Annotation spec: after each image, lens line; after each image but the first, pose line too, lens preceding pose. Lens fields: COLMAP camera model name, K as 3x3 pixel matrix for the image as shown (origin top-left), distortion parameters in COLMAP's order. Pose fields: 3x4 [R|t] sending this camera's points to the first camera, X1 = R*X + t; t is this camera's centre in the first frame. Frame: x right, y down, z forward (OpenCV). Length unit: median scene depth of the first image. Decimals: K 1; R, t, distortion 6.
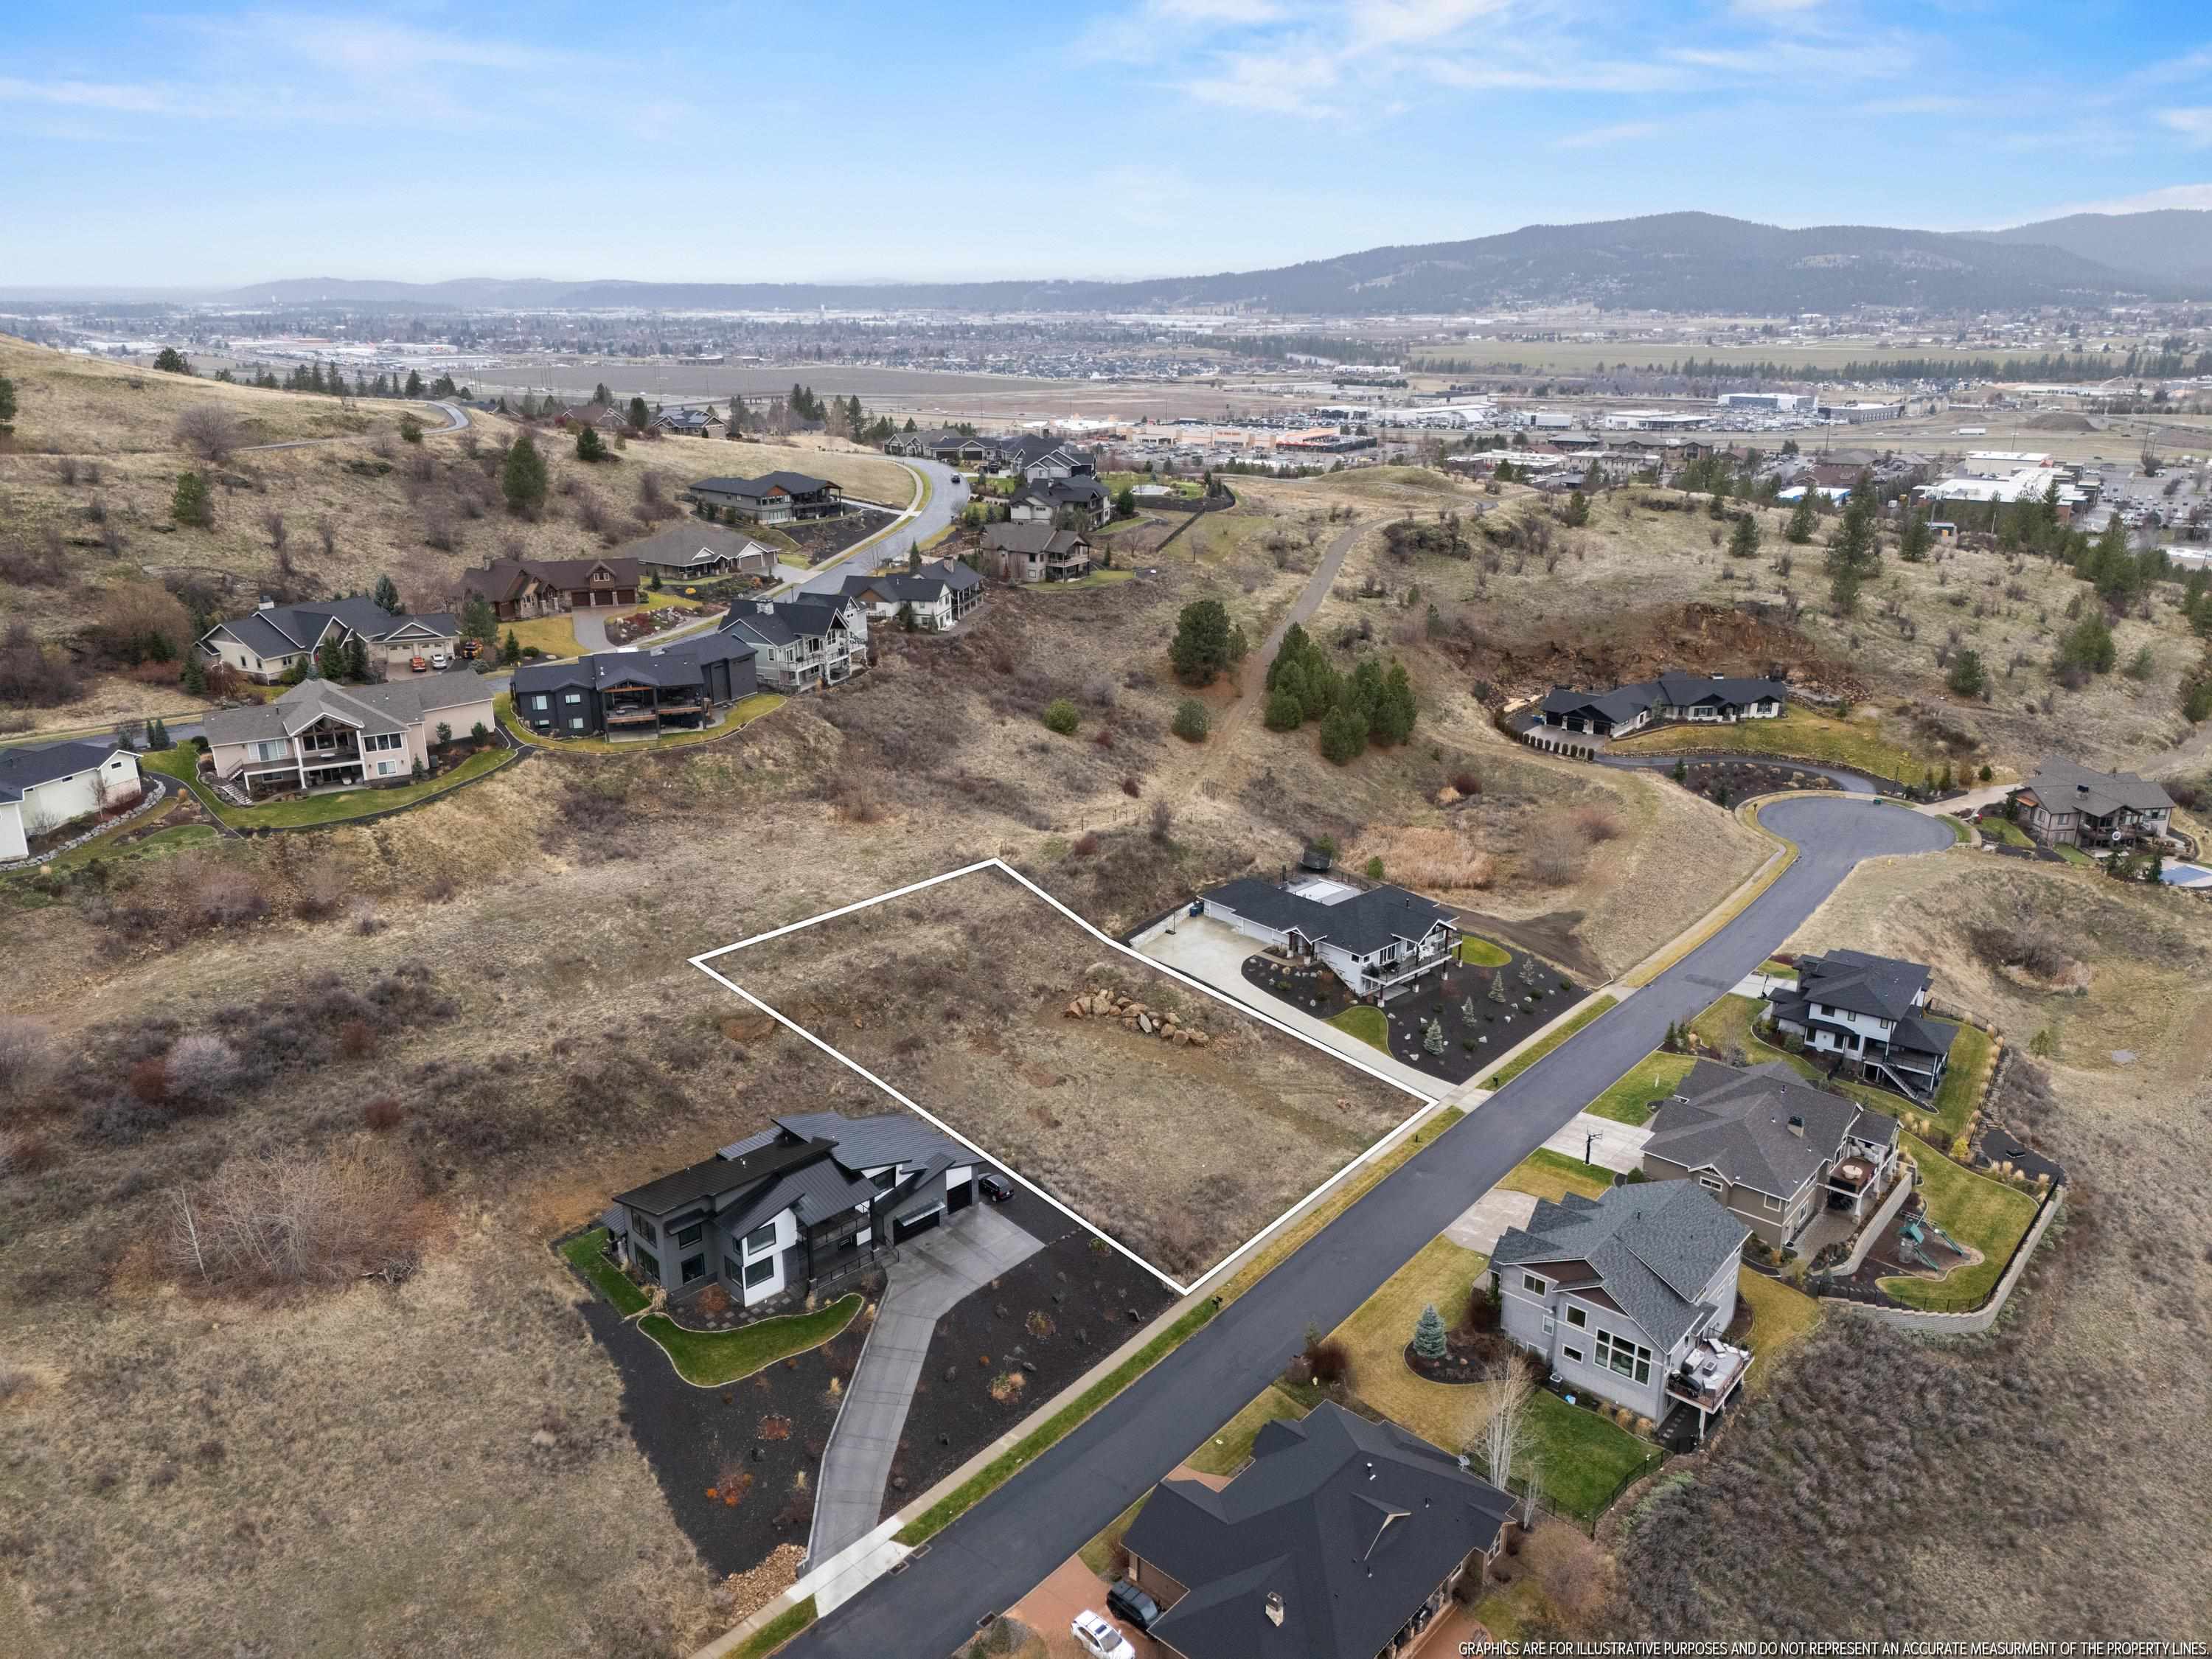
lens RADIAL K [[1613.5, 0, 1100.0], [0, 1613.5, 828.9], [0, 0, 1]] dist [0.078618, -0.066579]
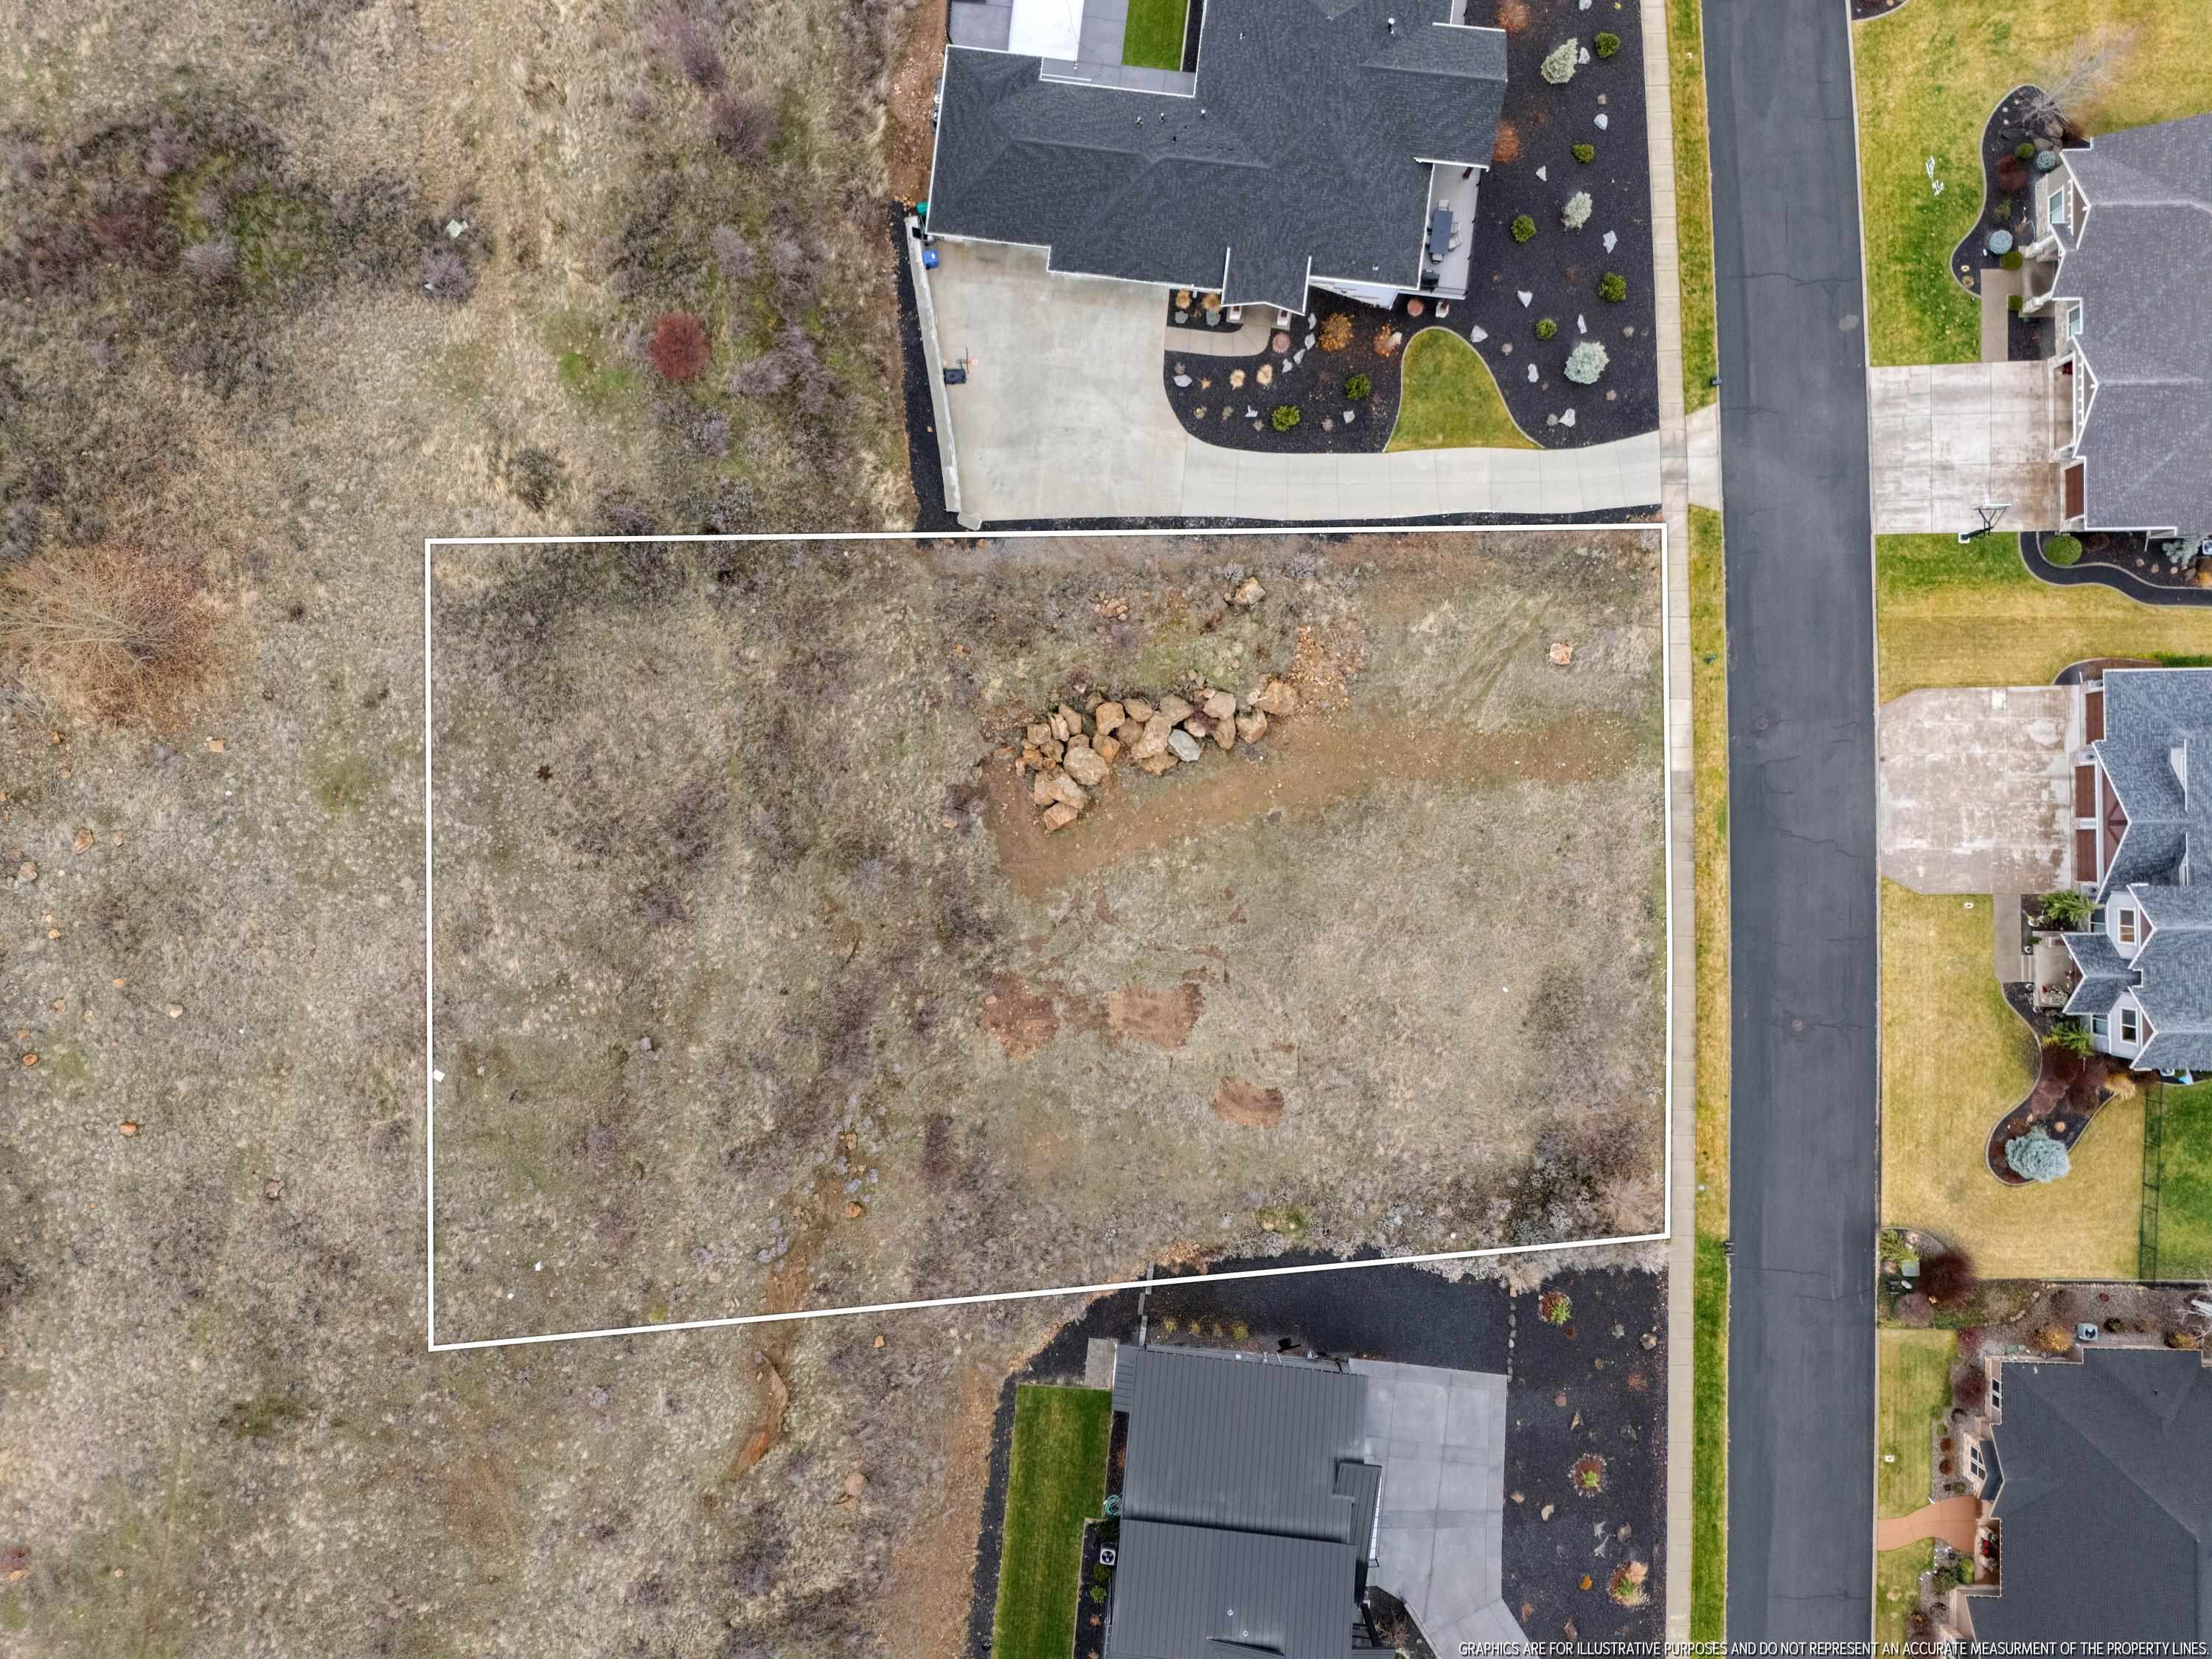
lens RADIAL K [[1613.5, 0, 1101.5], [0, 1613.5, 838.0], [0, 0, 1]] dist [0.078618, -0.066579]
pose [[0.752723, -0.658337, 0.000872, -0.010567], [0.213623, 0.245503, 0.945565, -0.330150], [-0.622715, -0.711562, 0.325431, 0.751405]]
